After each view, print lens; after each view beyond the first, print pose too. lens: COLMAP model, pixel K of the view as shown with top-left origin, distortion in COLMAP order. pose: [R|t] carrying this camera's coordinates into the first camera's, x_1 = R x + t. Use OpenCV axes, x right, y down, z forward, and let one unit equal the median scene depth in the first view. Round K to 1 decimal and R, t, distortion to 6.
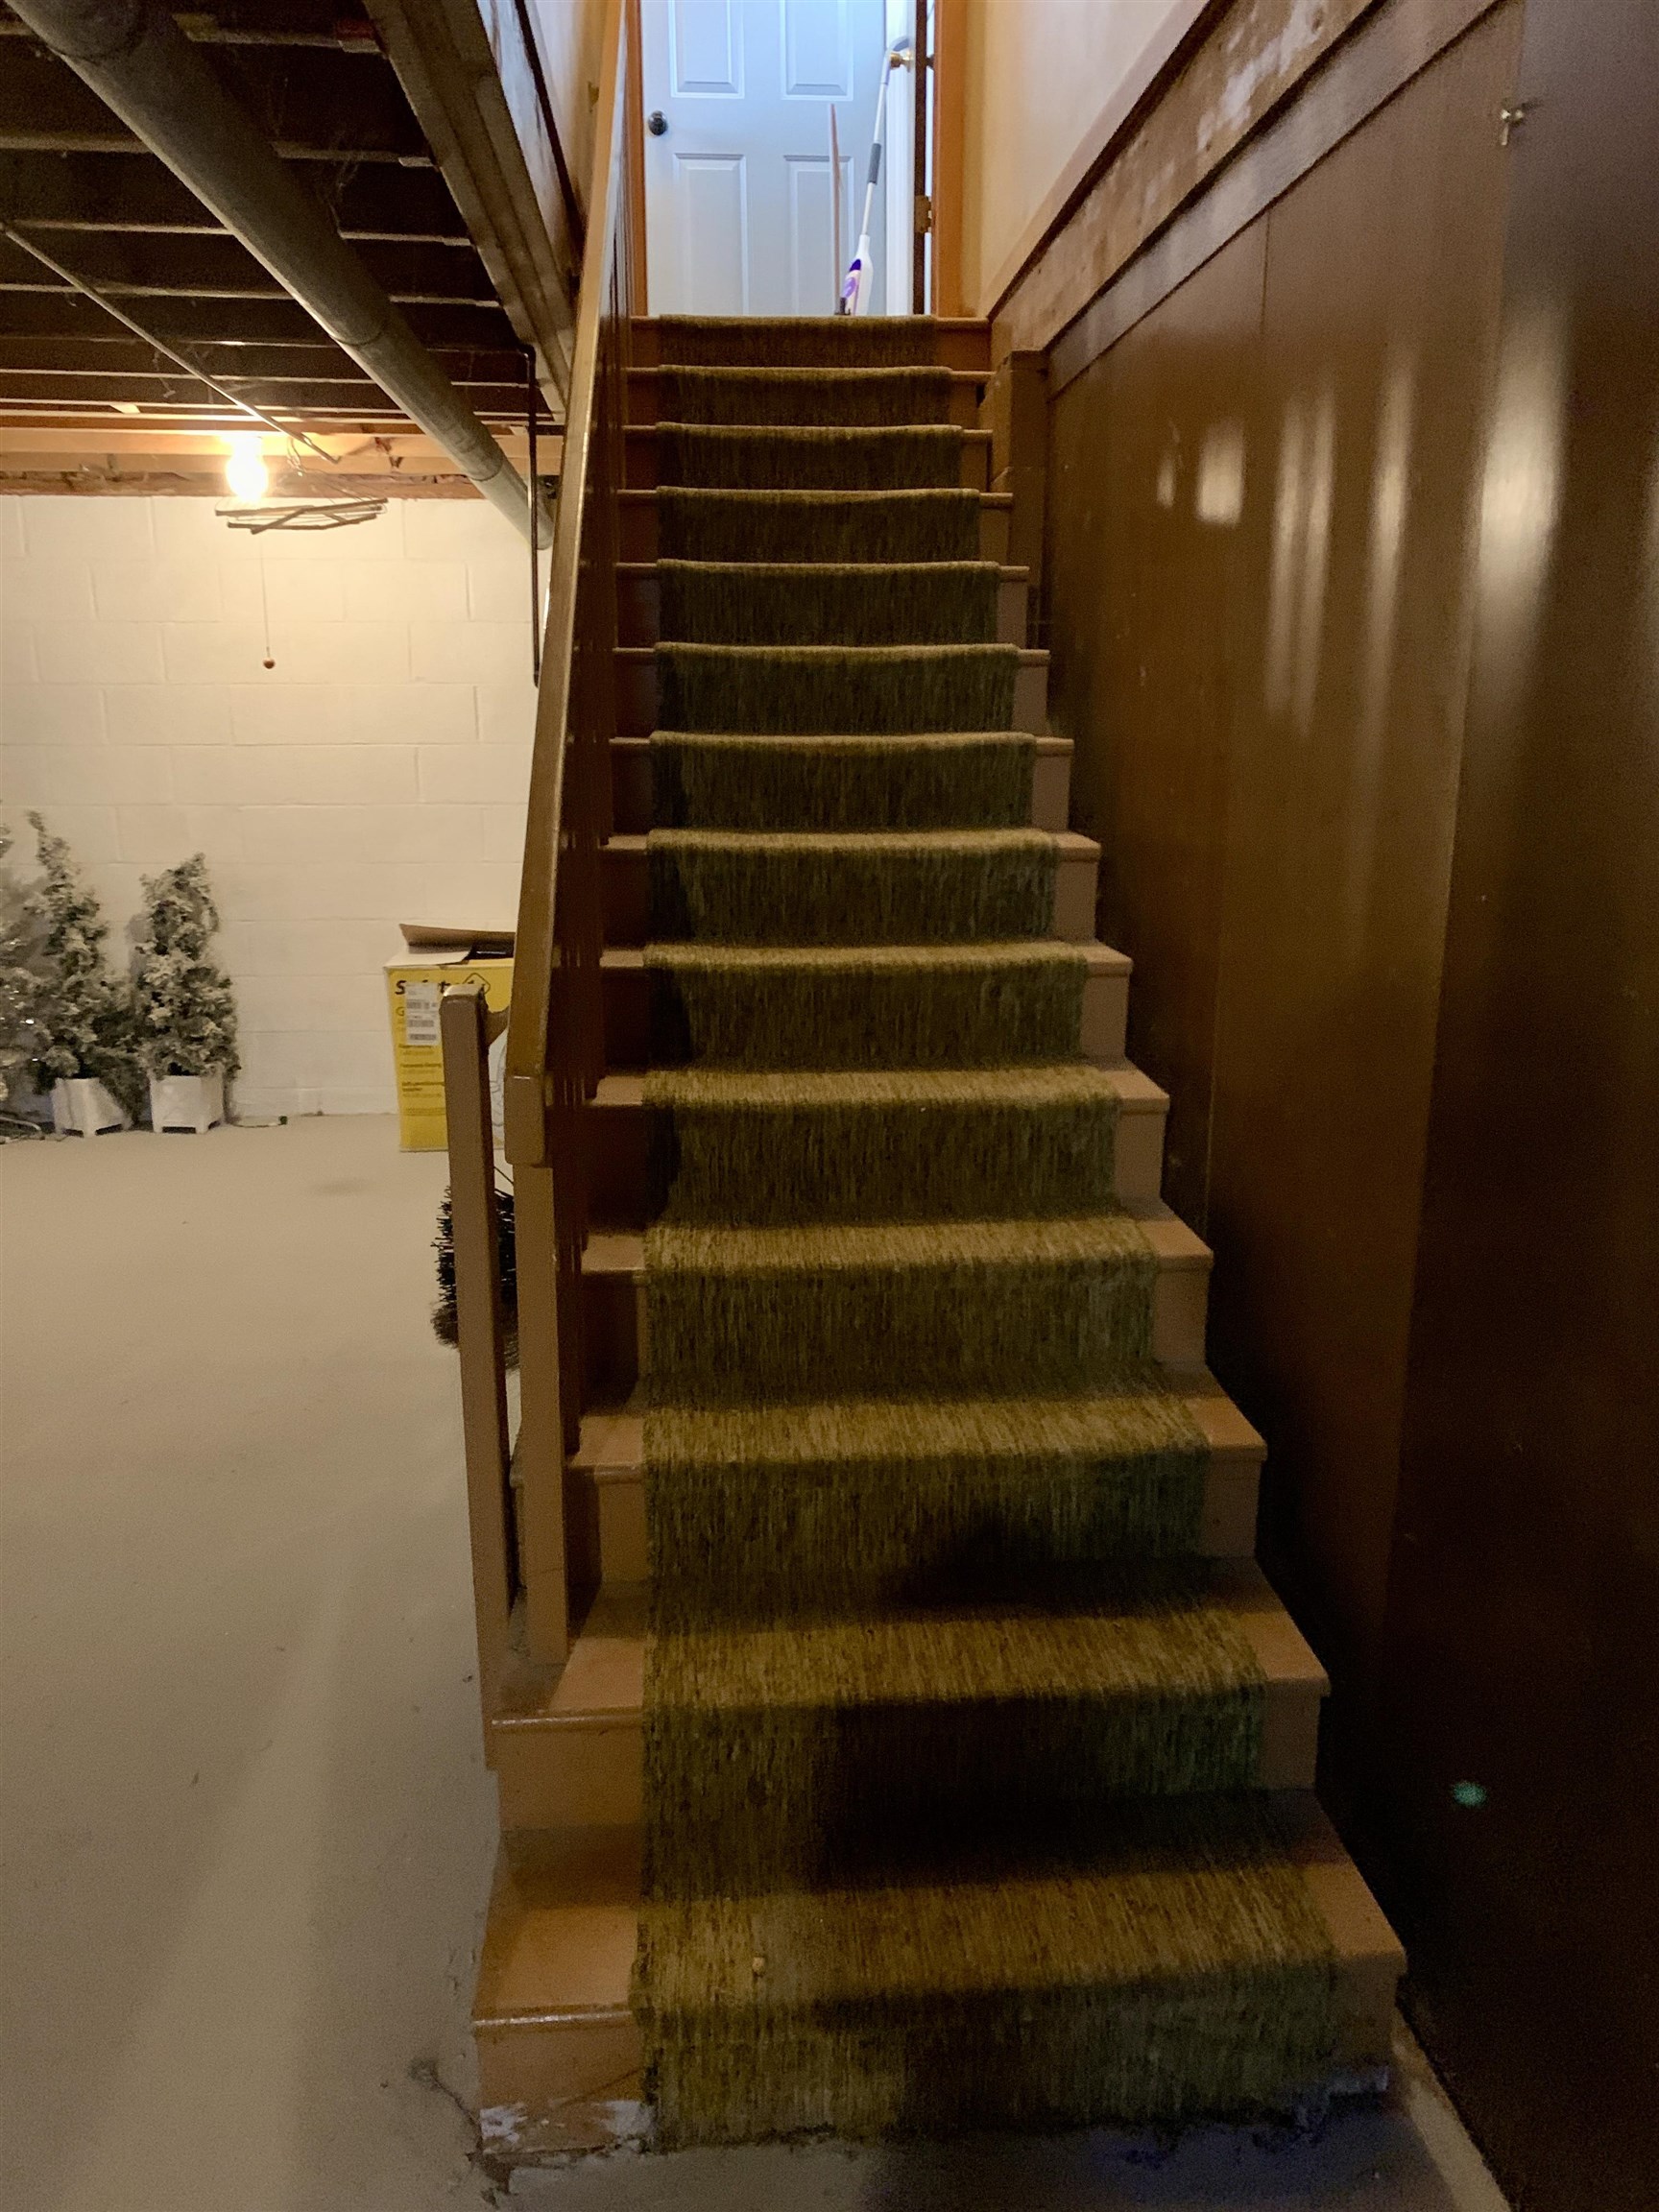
lens RADIAL K [[1704.4, 0, 841.7], [0, 1704.4, 1106.0], [0, 0, 1]] dist [0.050664, -0.048673]
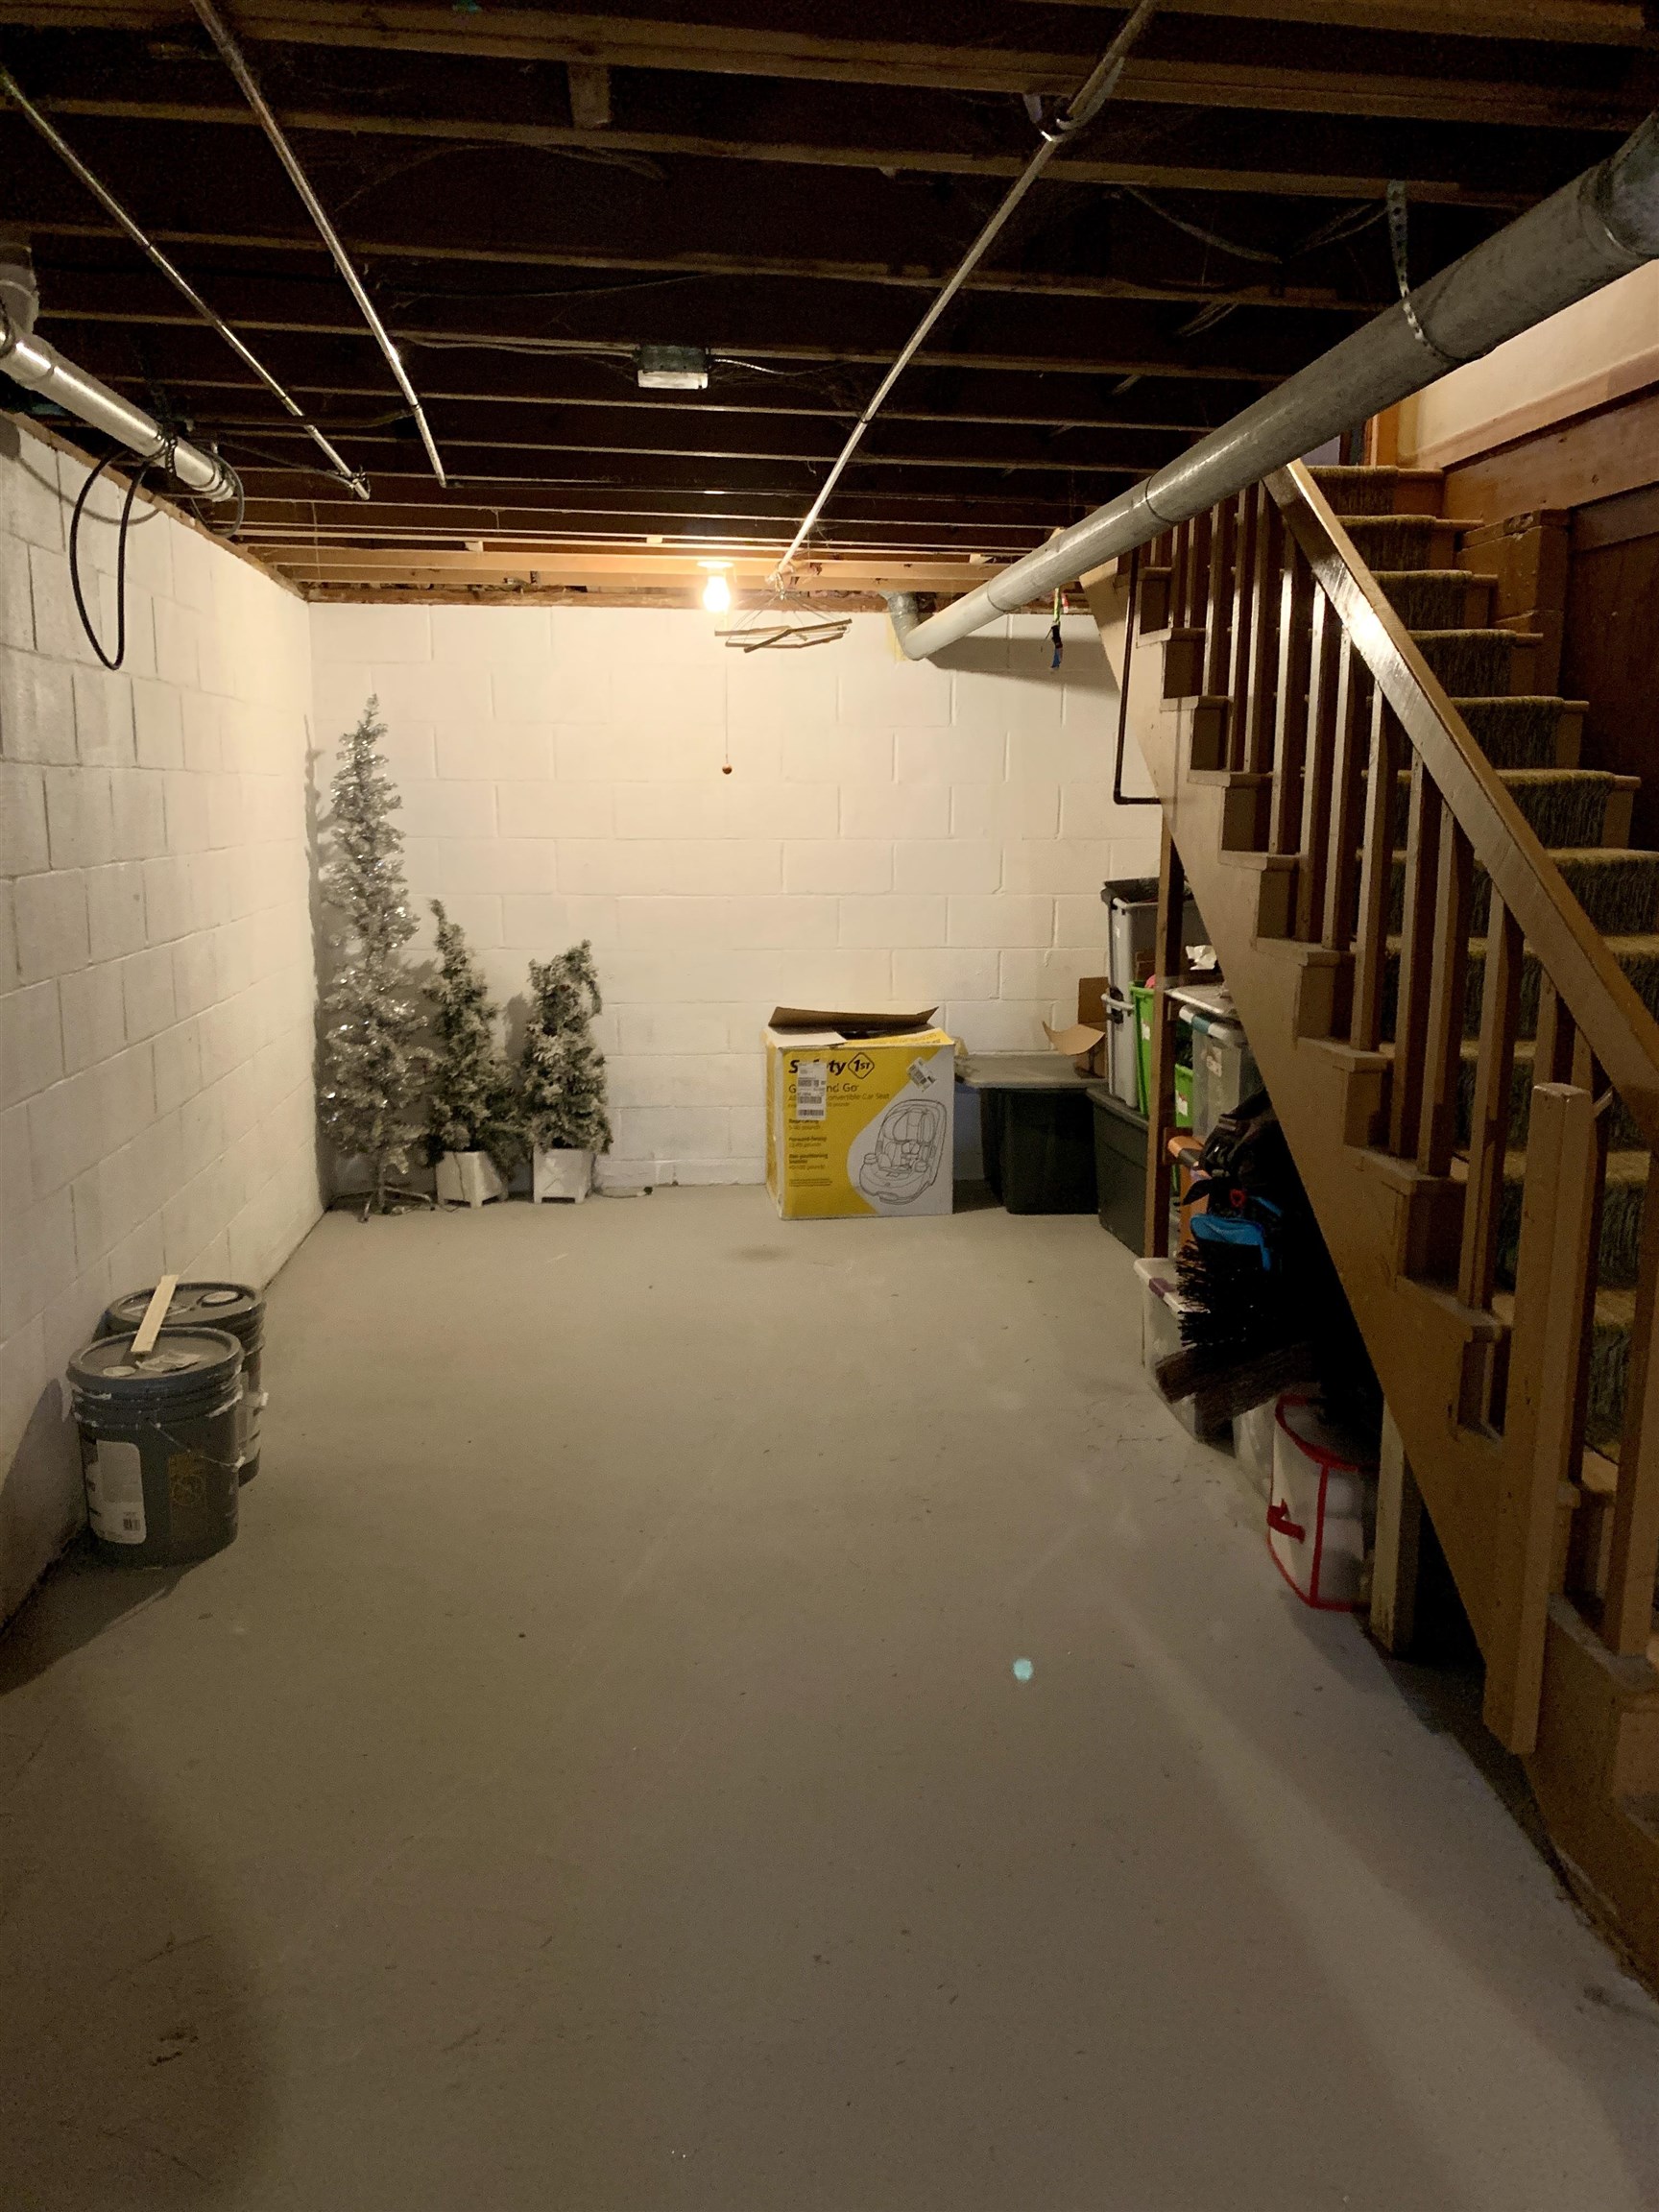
lens RADIAL K [[1704.4, 0, 815.8], [0, 1704.4, 1113.7], [0, 0, 1]] dist [0.050664, -0.048673]
pose [[0.998468, 0.000082, 0.055338, -0.291438], [0.001795, 0.999425, -0.033871, -0.003470], [-0.055309, 0.033918, 0.997893, -0.059045]]
